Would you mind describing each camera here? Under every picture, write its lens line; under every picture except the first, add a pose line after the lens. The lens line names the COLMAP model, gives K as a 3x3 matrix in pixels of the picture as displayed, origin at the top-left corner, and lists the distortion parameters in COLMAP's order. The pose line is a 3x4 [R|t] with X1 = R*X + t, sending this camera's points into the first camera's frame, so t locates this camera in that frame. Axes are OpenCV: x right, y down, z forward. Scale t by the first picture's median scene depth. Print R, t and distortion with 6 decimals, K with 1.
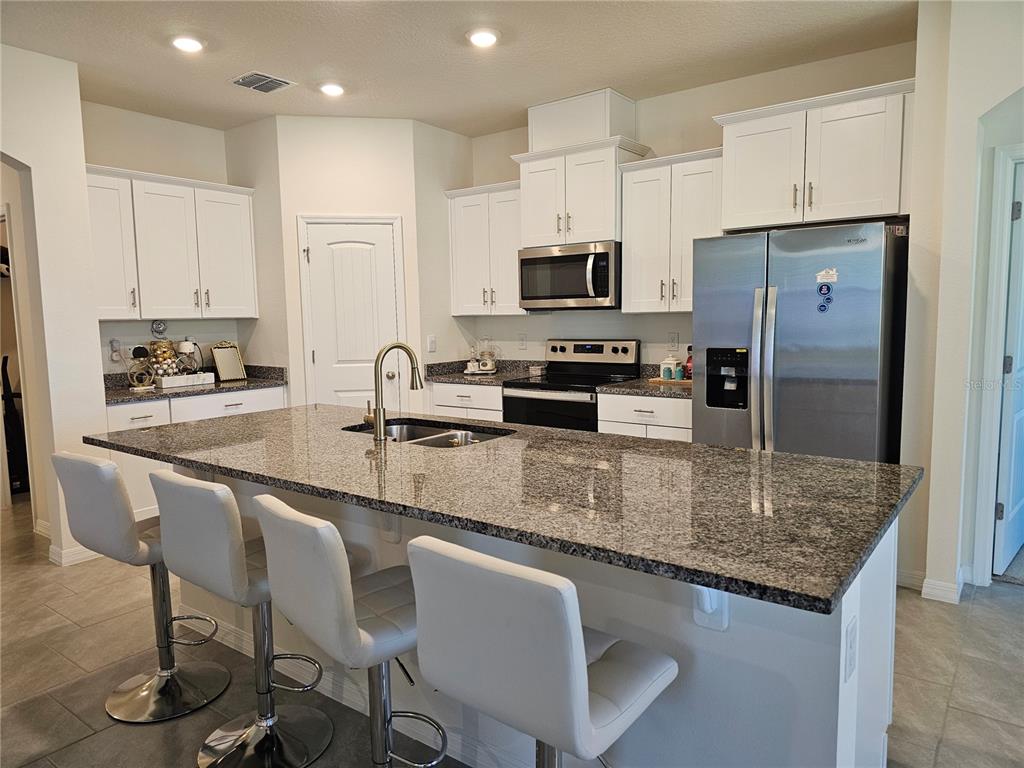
lens RADIAL K [[680.4, 0, 515.7], [0, 680.4, 381.9], [0, 0, 1]] dist [0.058412, -0.059631]
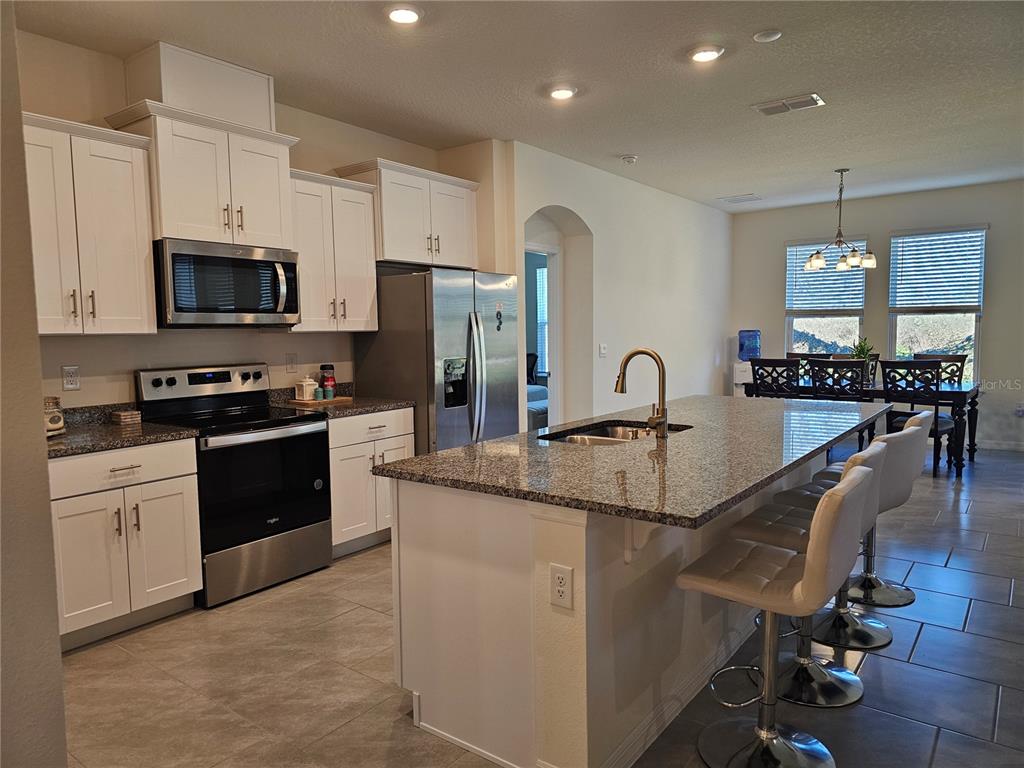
lens RADIAL K [[685.0, 0, 510.6], [0, 685.0, 390.2], [0, 0, 1]] dist [0.071002, -0.075363]
pose [[-0.000827, -0.073059, 0.997327, -0.815016], [0.114653, 0.990744, 0.072672, -0.062155], [-0.993405, 0.114406, 0.007557, 0.768466]]
